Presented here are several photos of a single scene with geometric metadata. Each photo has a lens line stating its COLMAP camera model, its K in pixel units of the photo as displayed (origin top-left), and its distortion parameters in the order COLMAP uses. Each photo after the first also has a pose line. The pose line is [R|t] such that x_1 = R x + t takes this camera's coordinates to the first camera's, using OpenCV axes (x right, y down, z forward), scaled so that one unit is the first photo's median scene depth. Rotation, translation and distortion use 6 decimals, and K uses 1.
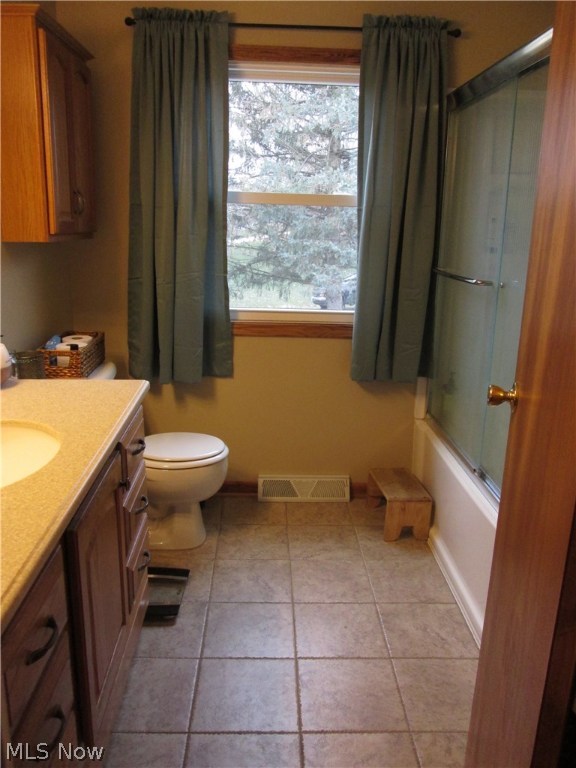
lens RADIAL K [[639.9, 0, 285.7], [0, 639.9, 385.3], [0, 0, 1]] dist [-0.038546, 0.005683]
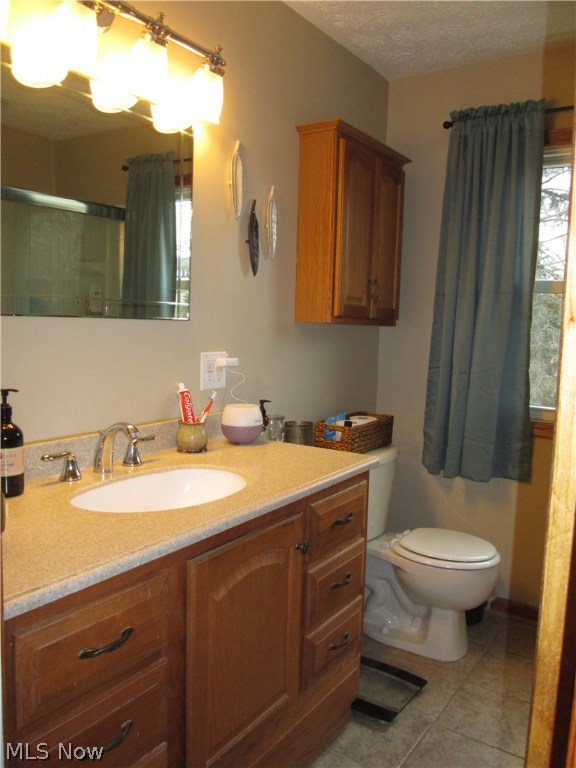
lens RADIAL K [[639.9, 0, 287.5], [0, 639.9, 382.5], [0, 0, 1]] dist [-0.038546, 0.005683]
pose [[0.811175, 0.066460, -0.581014, 0.178789], [-0.165586, 0.978965, -0.119201, 0.014327], [0.560871, 0.192901, 0.805117, 0.081879]]
